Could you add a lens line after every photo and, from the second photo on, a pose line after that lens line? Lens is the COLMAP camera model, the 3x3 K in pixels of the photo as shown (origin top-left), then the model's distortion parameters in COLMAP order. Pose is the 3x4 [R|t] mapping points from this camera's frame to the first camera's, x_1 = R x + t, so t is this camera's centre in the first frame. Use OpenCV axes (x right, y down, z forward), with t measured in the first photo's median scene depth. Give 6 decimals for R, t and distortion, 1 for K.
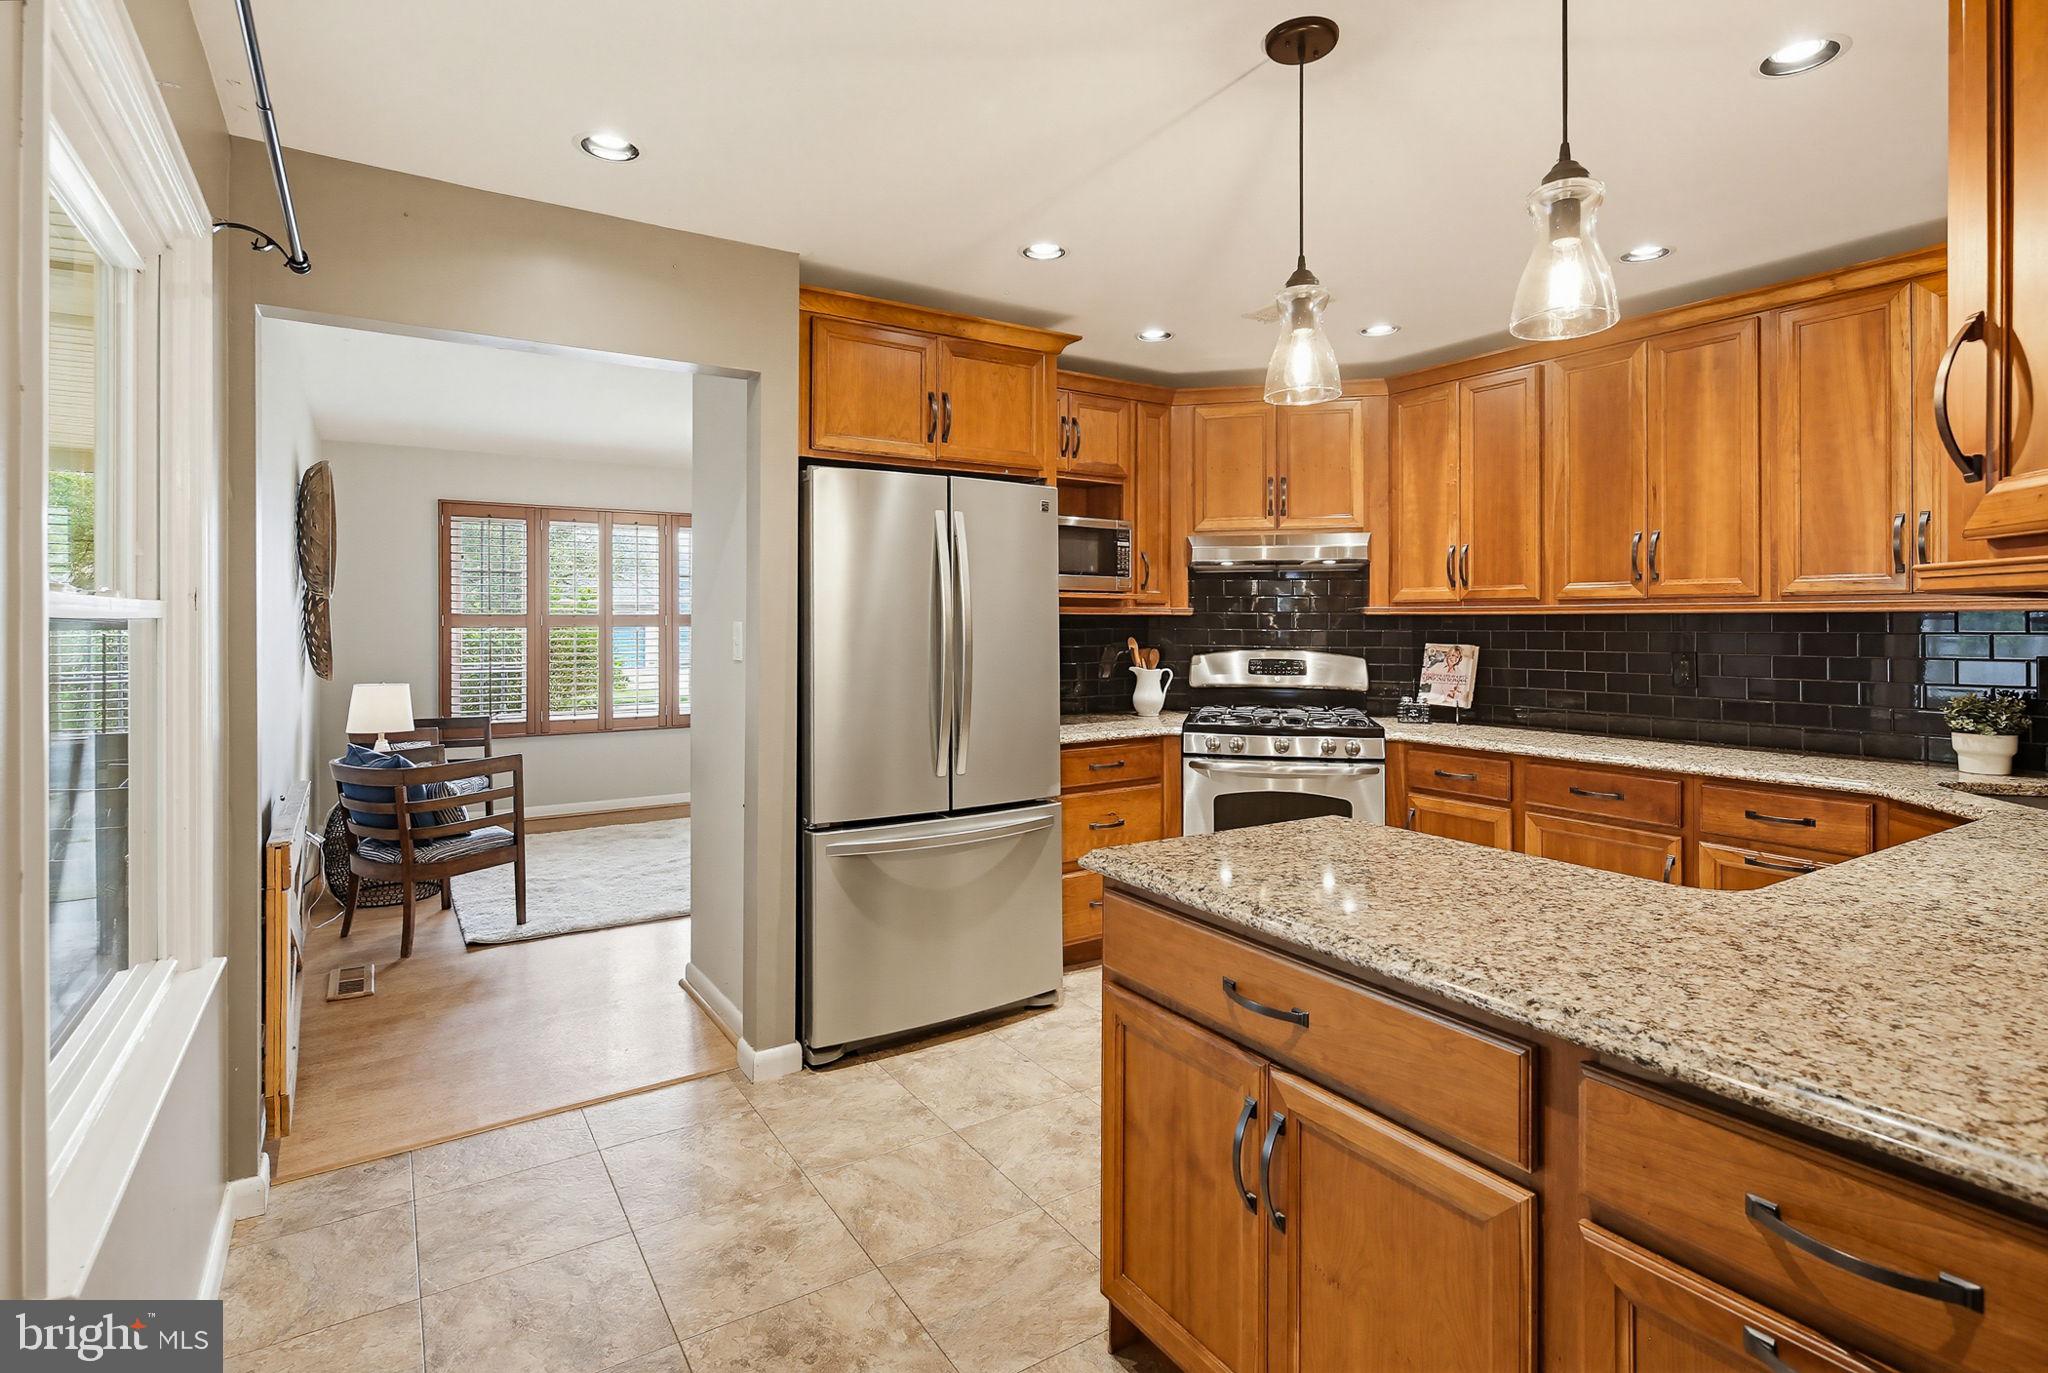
lens RADIAL K [[1003.1, 0, 997.3], [0, 1003.1, 621.7], [0, 0, 1]] dist [-0.000576, 0.000733]
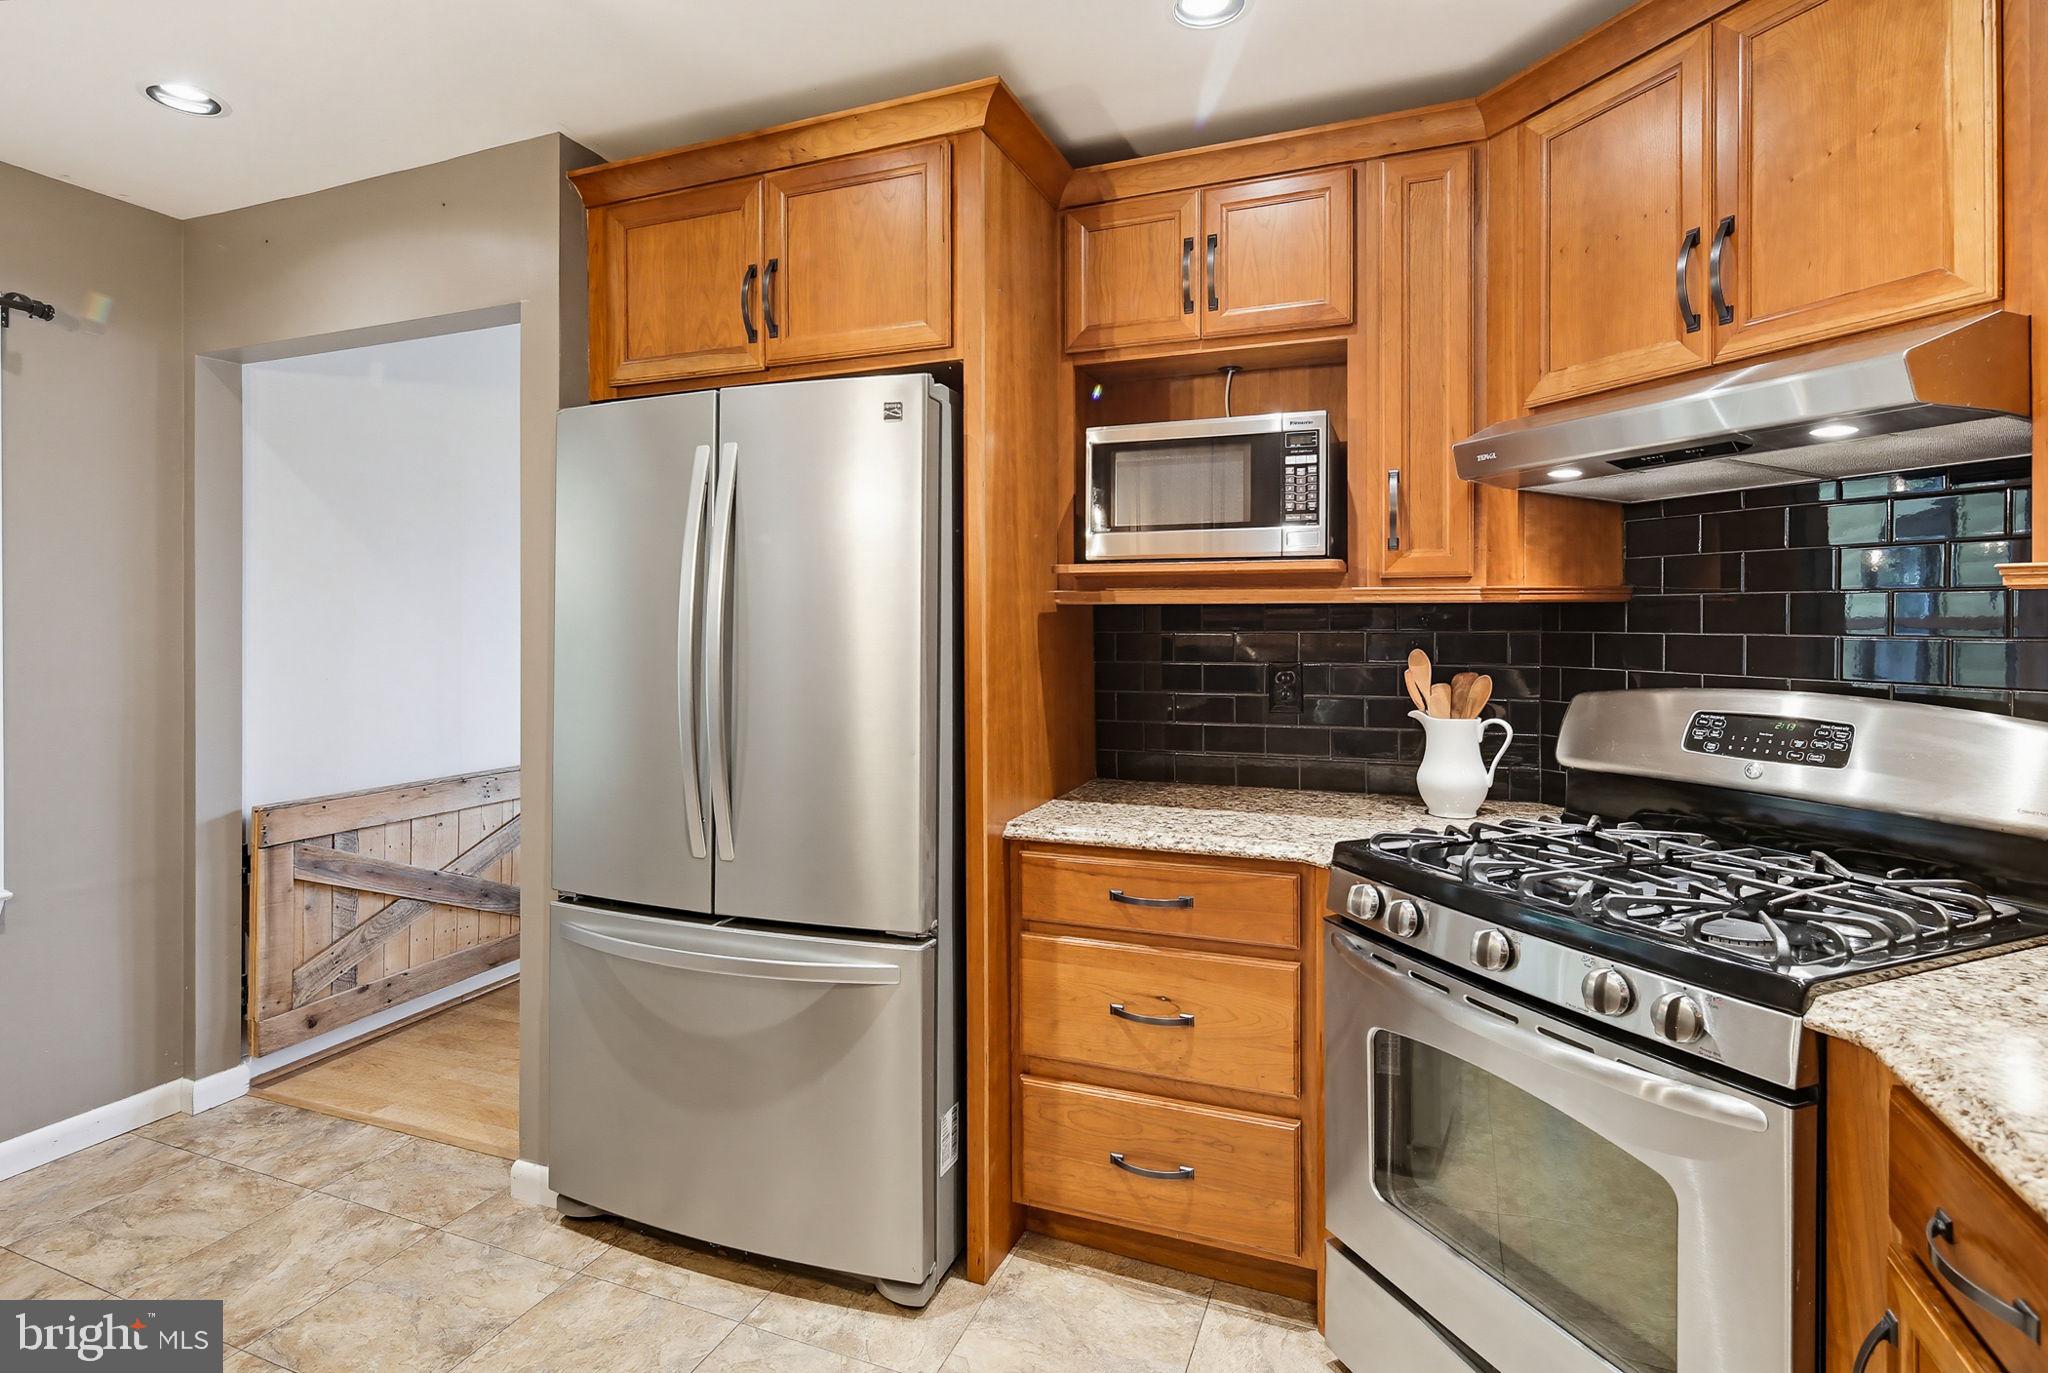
lens RADIAL K [[1003.1, 0, 1012.8], [0, 1003.1, 633.7], [0, 0, 1]] dist [-0.000576, 0.000733]
pose [[0.584682, 0.004558, -0.811250, 0.422789], [0.002614, 0.999968, 0.007502, 0.003719], [0.811259, -0.006507, 0.584651, 0.569289]]
